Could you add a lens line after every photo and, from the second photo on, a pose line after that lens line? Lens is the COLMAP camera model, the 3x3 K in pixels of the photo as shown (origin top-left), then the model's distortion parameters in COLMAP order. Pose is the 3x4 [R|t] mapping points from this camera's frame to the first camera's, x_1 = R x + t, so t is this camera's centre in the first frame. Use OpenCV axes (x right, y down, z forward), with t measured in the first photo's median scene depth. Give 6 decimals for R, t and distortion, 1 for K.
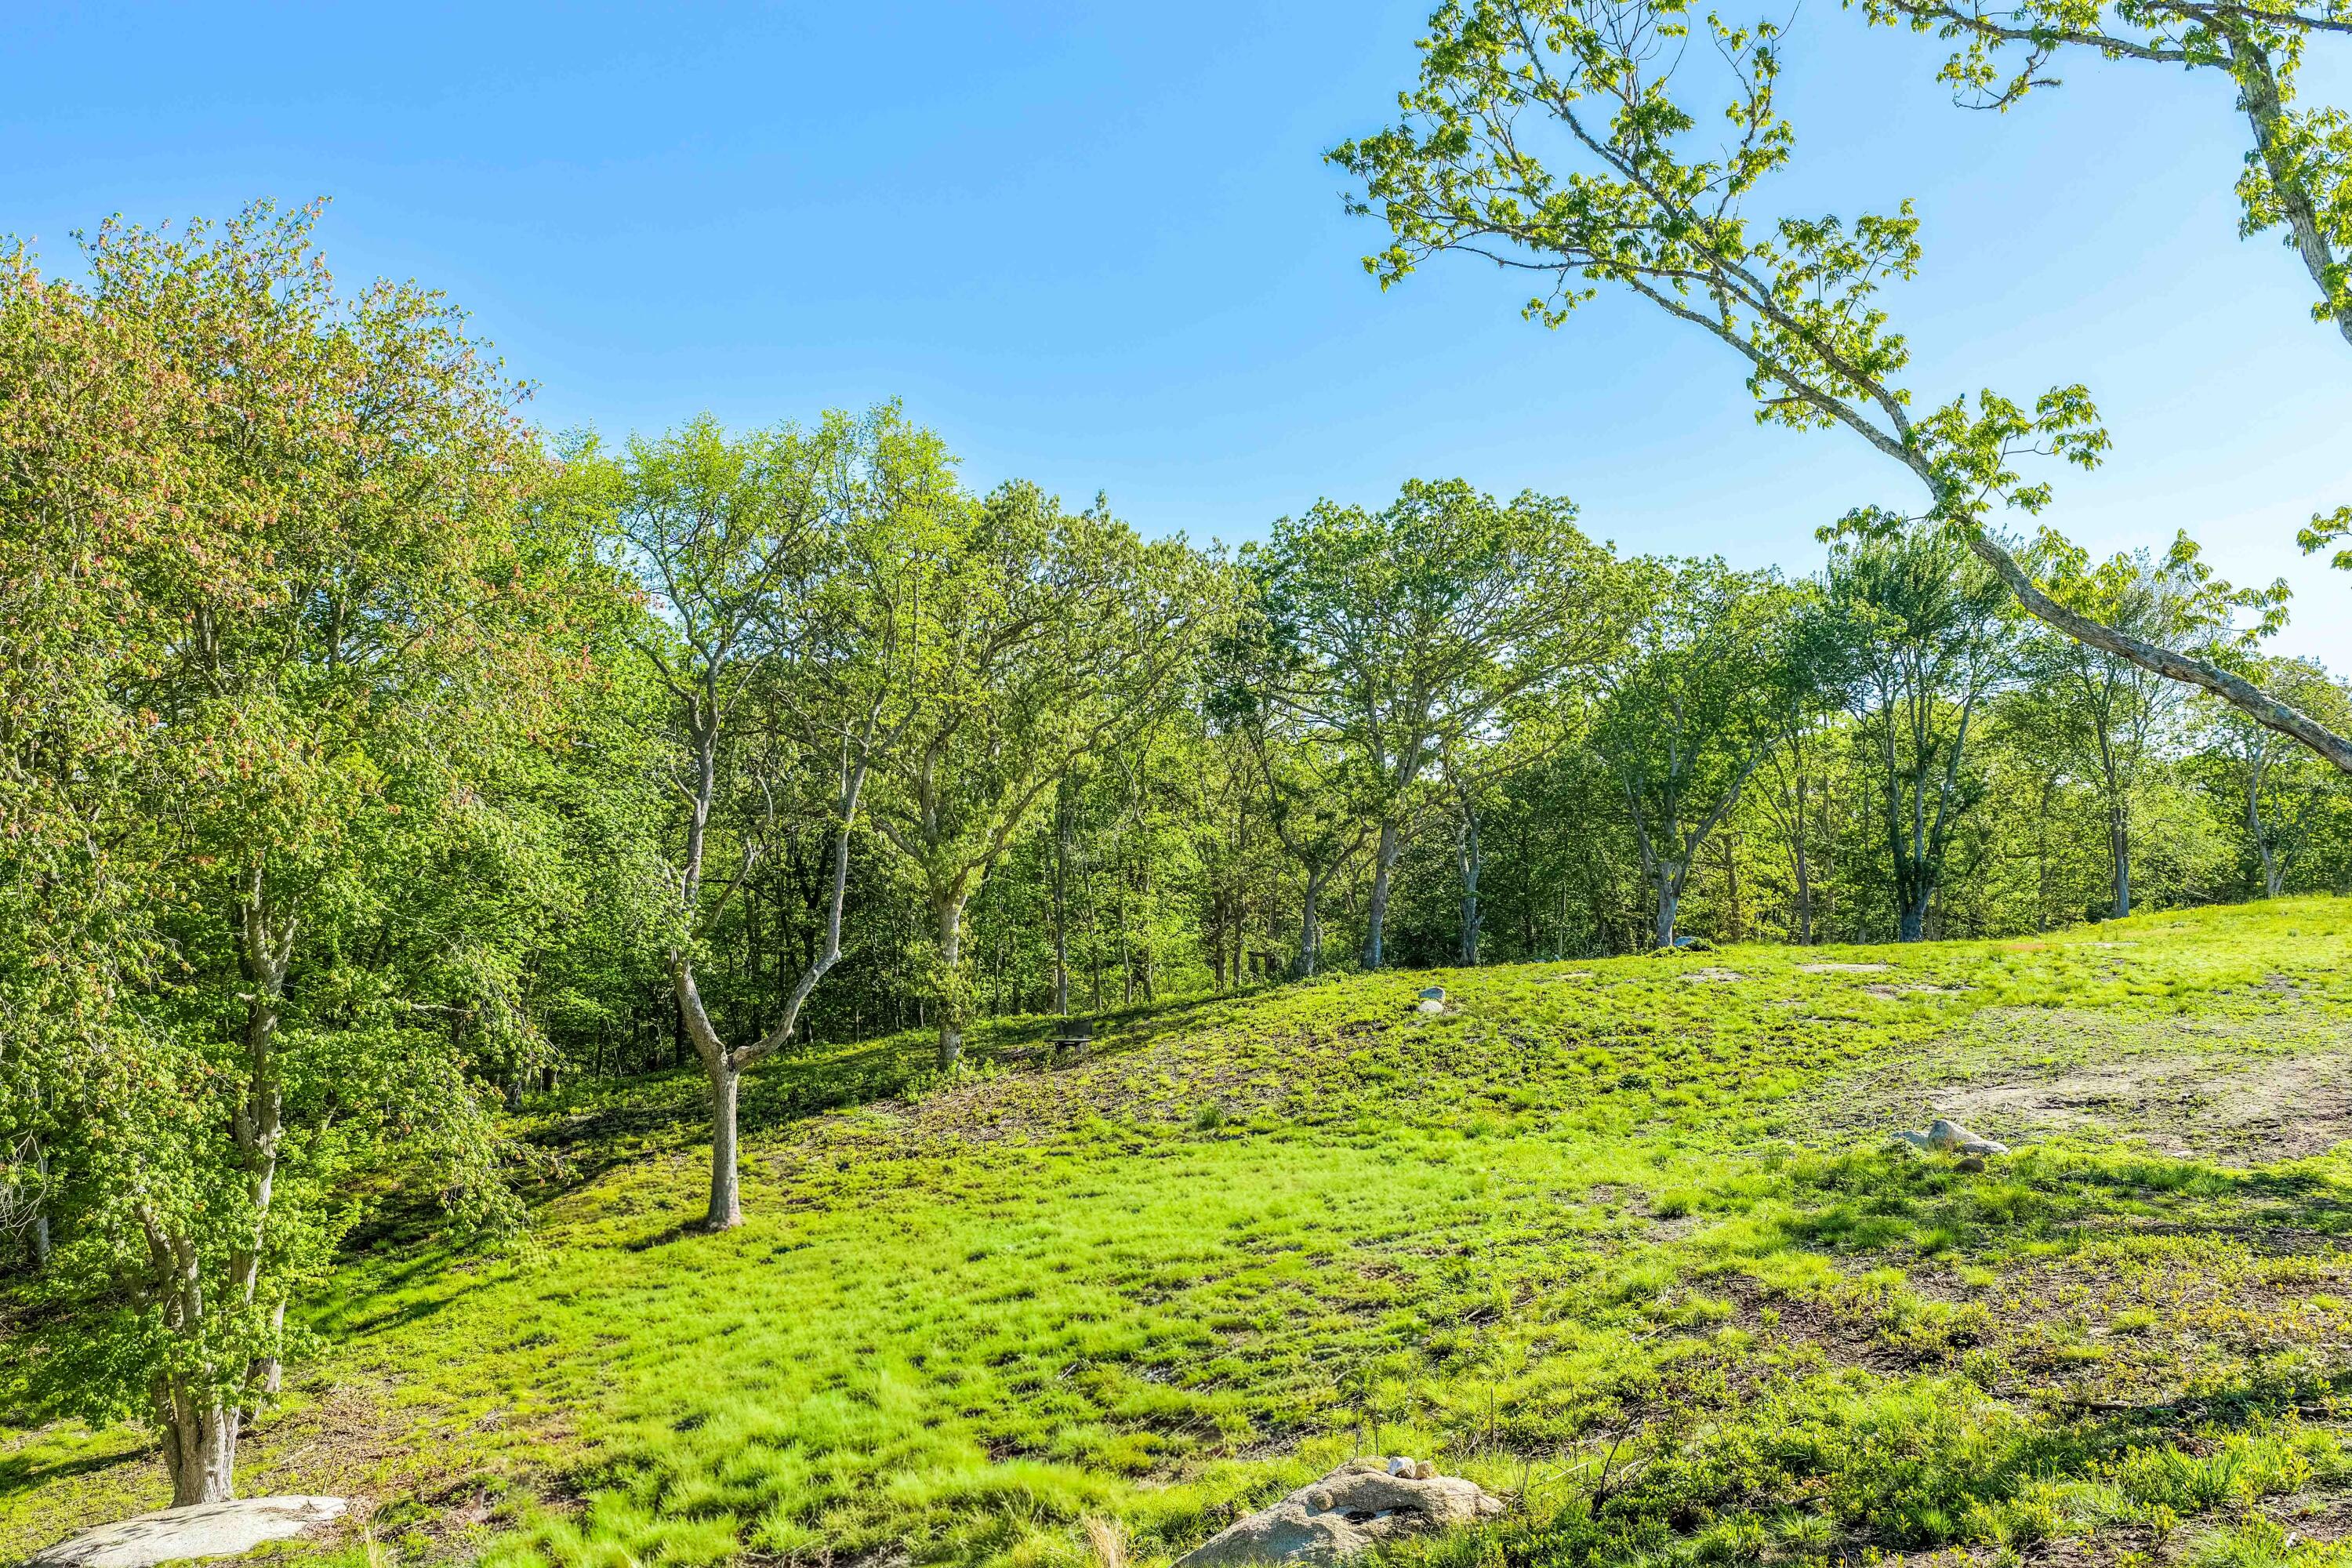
lens RADIAL K [[1957.3, 0, 1172.7], [0, 1957.3, 851.3], [0, 0, 1]] dist [0.007286, 0.007842]
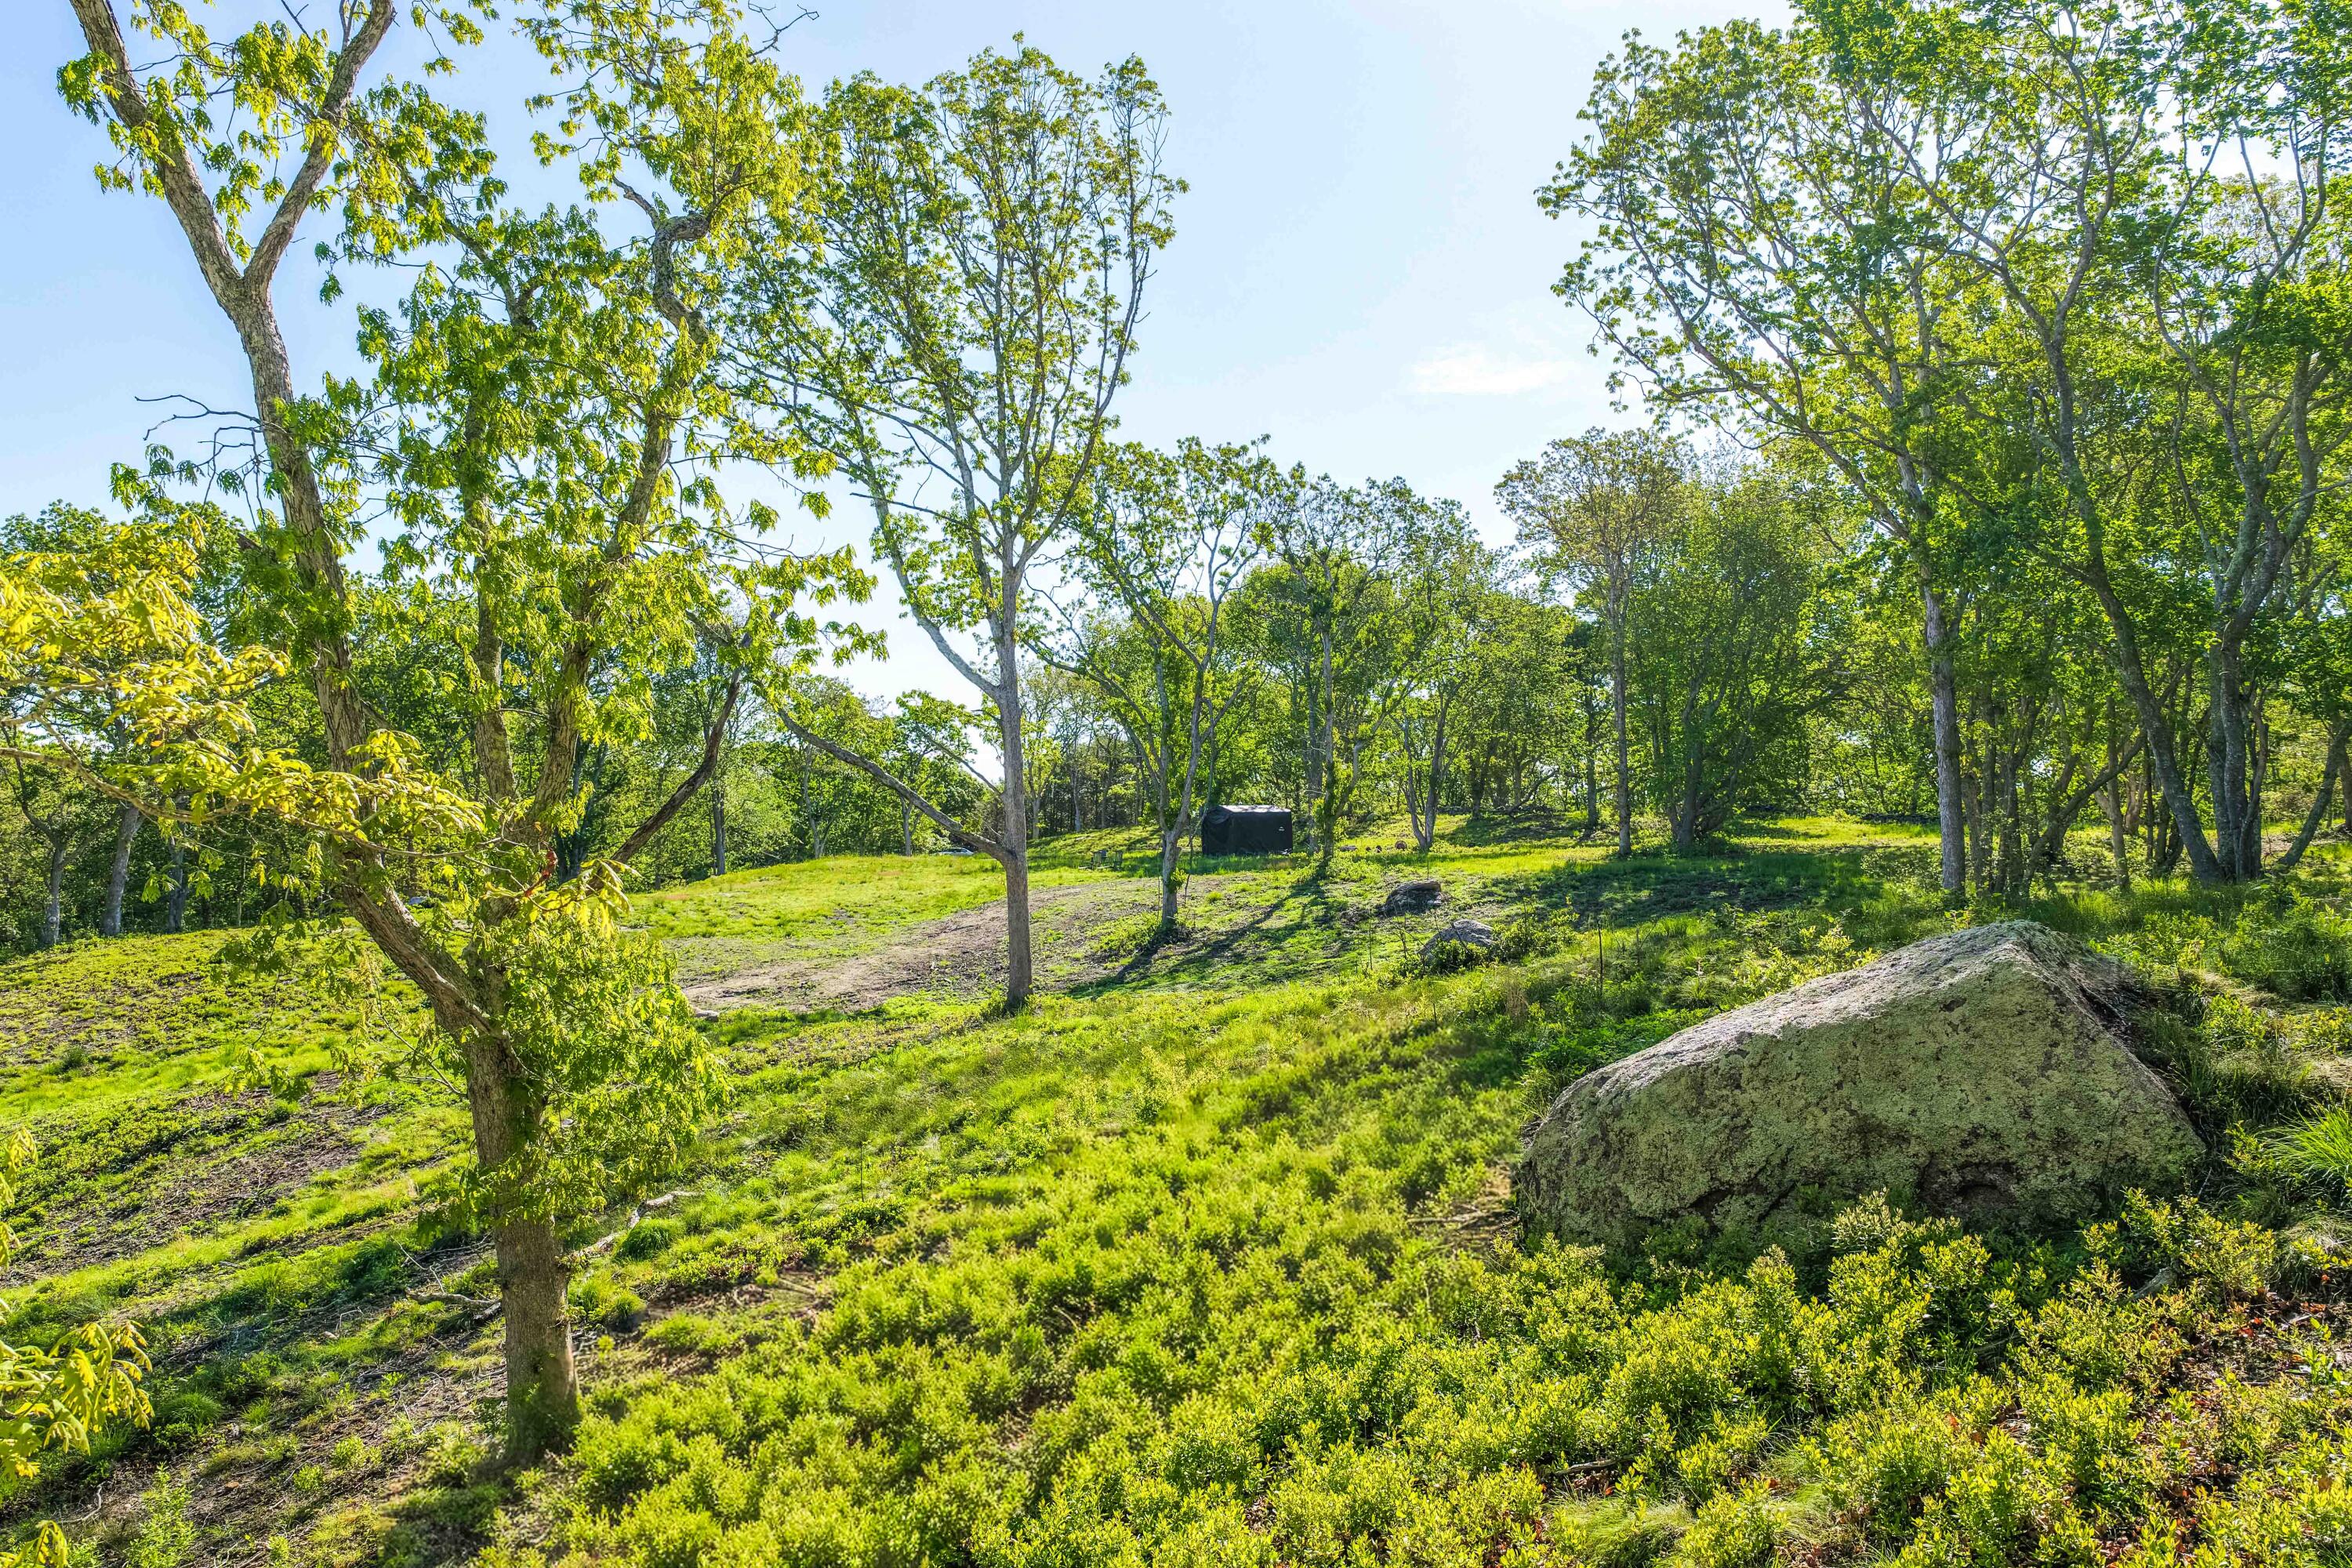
lens RADIAL K [[1923.9, 0, 1168.0], [0, 1923.9, 785.8], [0, 0, 1]] dist [-0.005948, 0.009894]
pose [[0.762207, 0.008944, 0.647272, -0.147245], [0.001228, 0.999883, -0.015262, -0.006931], [-0.647333, 0.012427, 0.762106, -0.210764]]
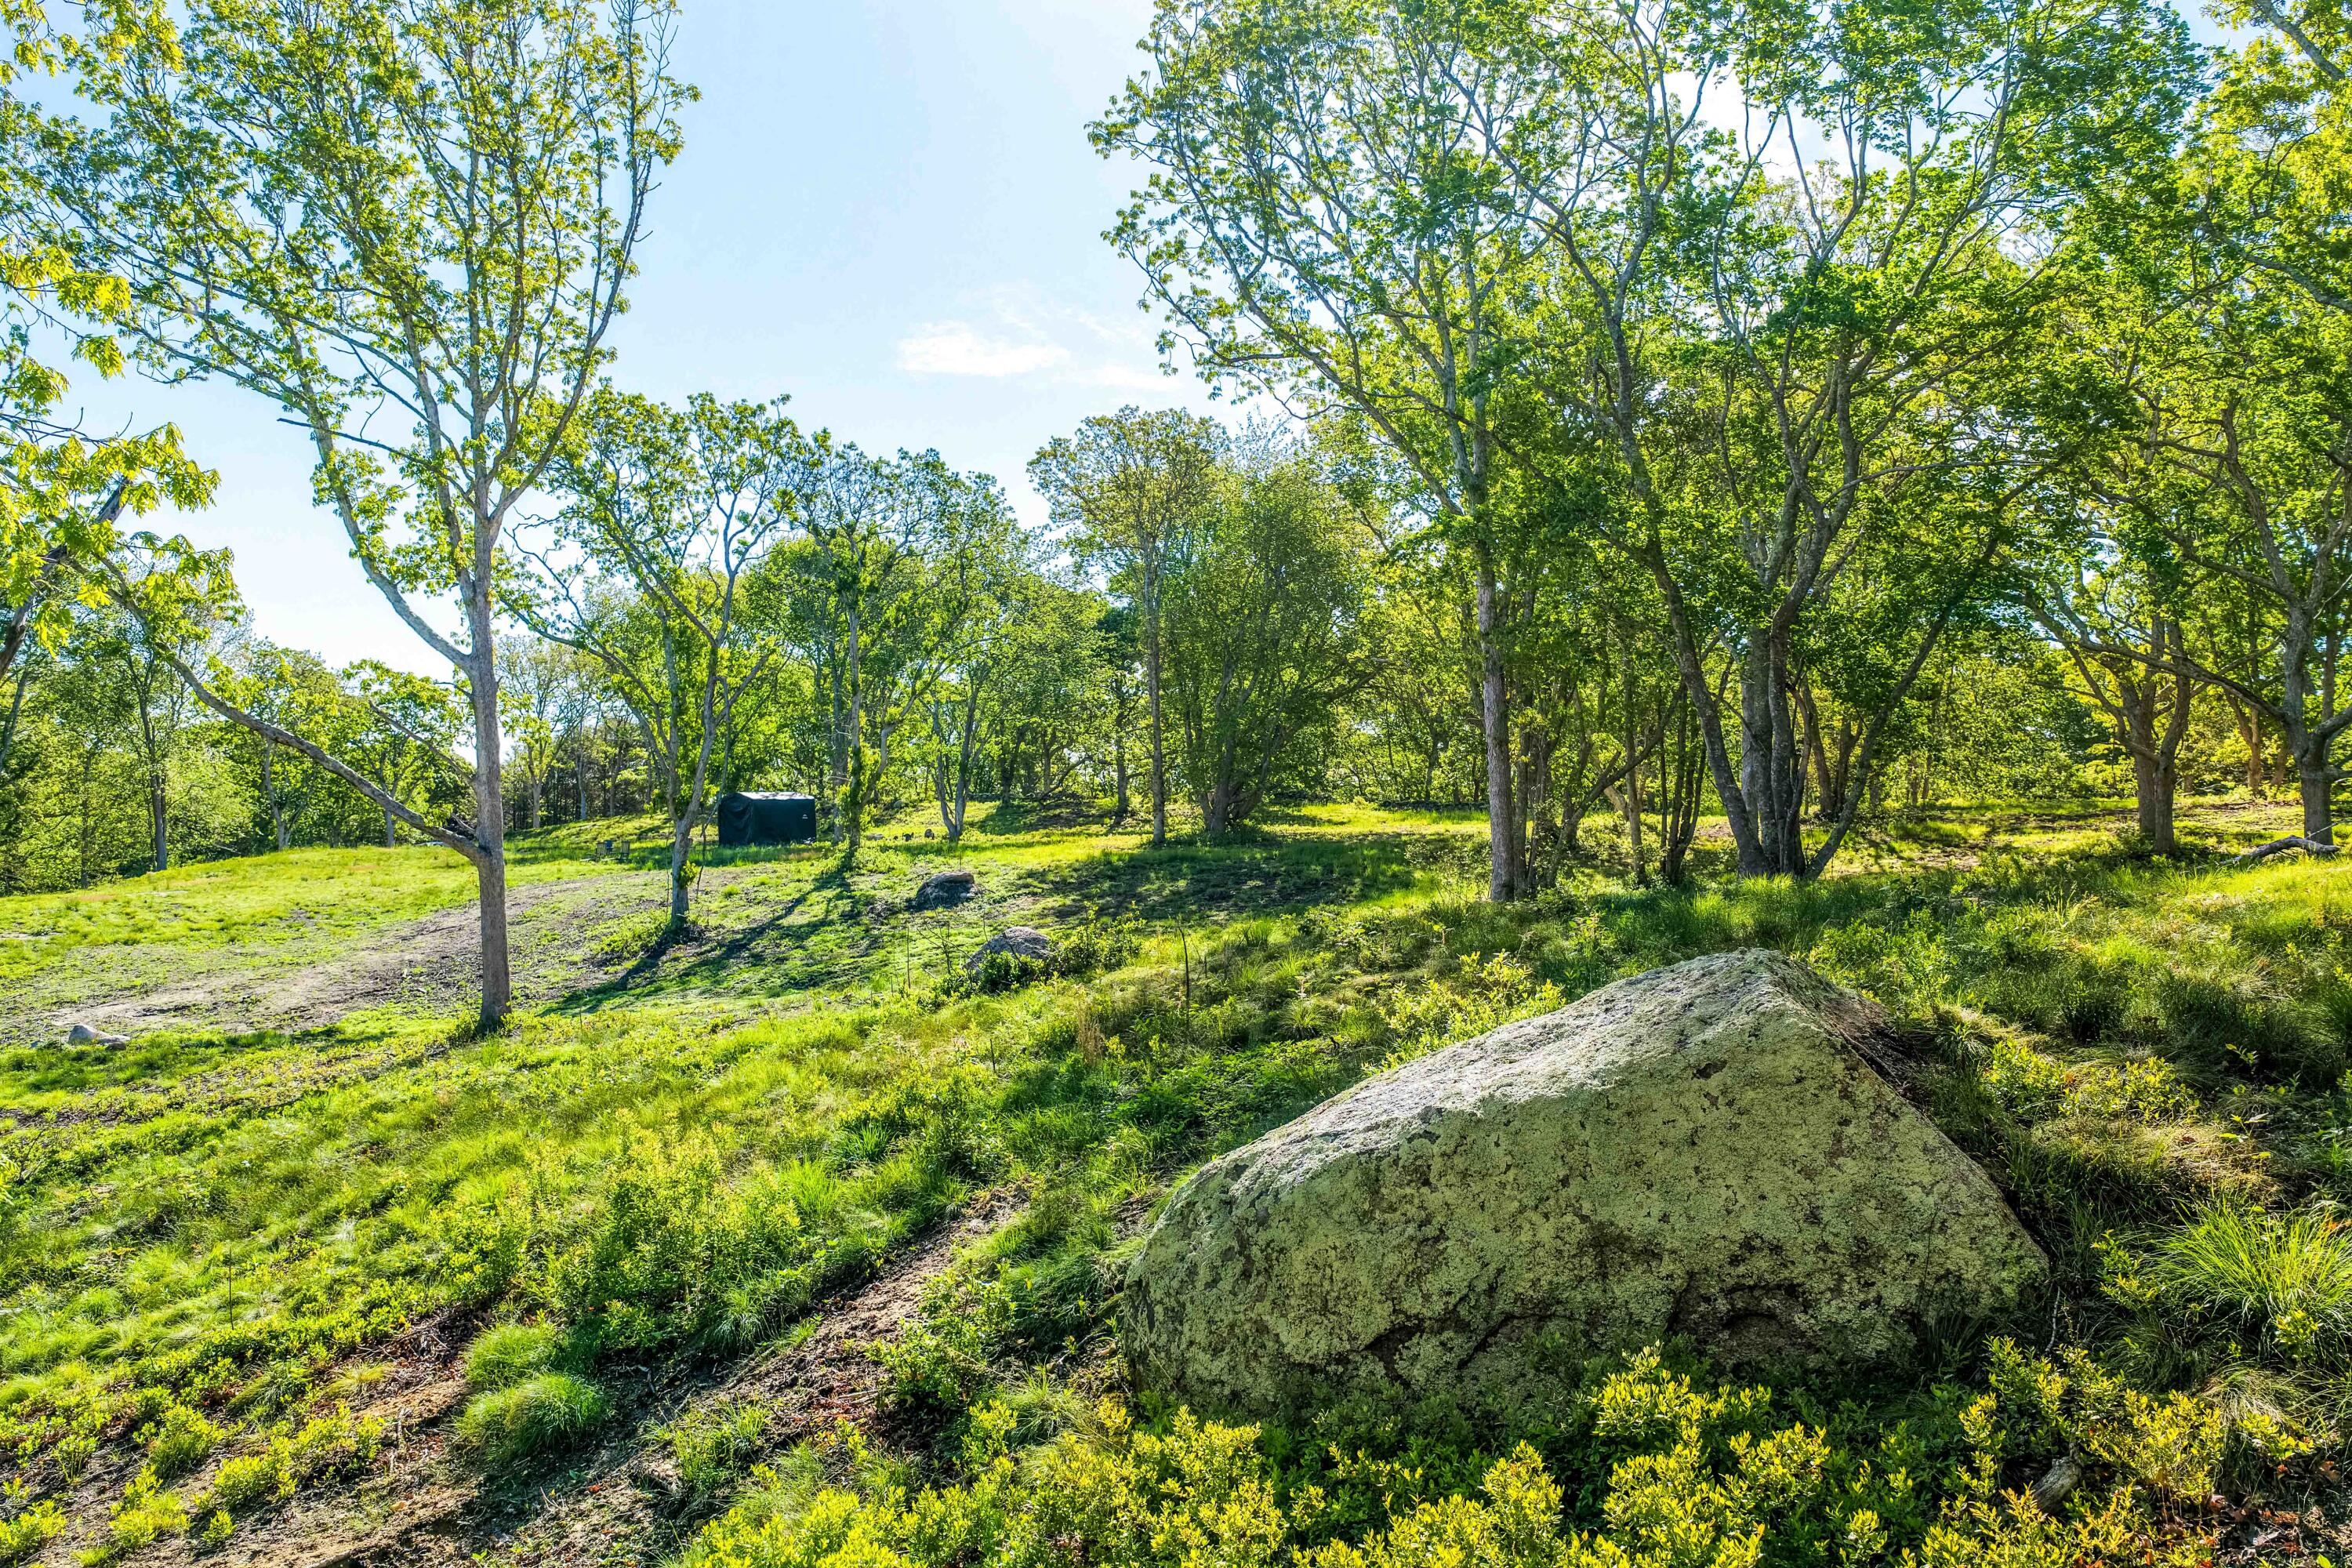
lens RADIAL K [[1923.9, 0, 1168.0], [0, 1923.9, 785.8], [0, 0, 1]] dist [-0.005948, 0.009894]
pose [[0.581966, 0.005238, 0.813197, -0.114545], [0.001752, 0.999969, -0.007694, -0.007803], [-0.813211, 0.005902, 0.581938, -0.176947]]
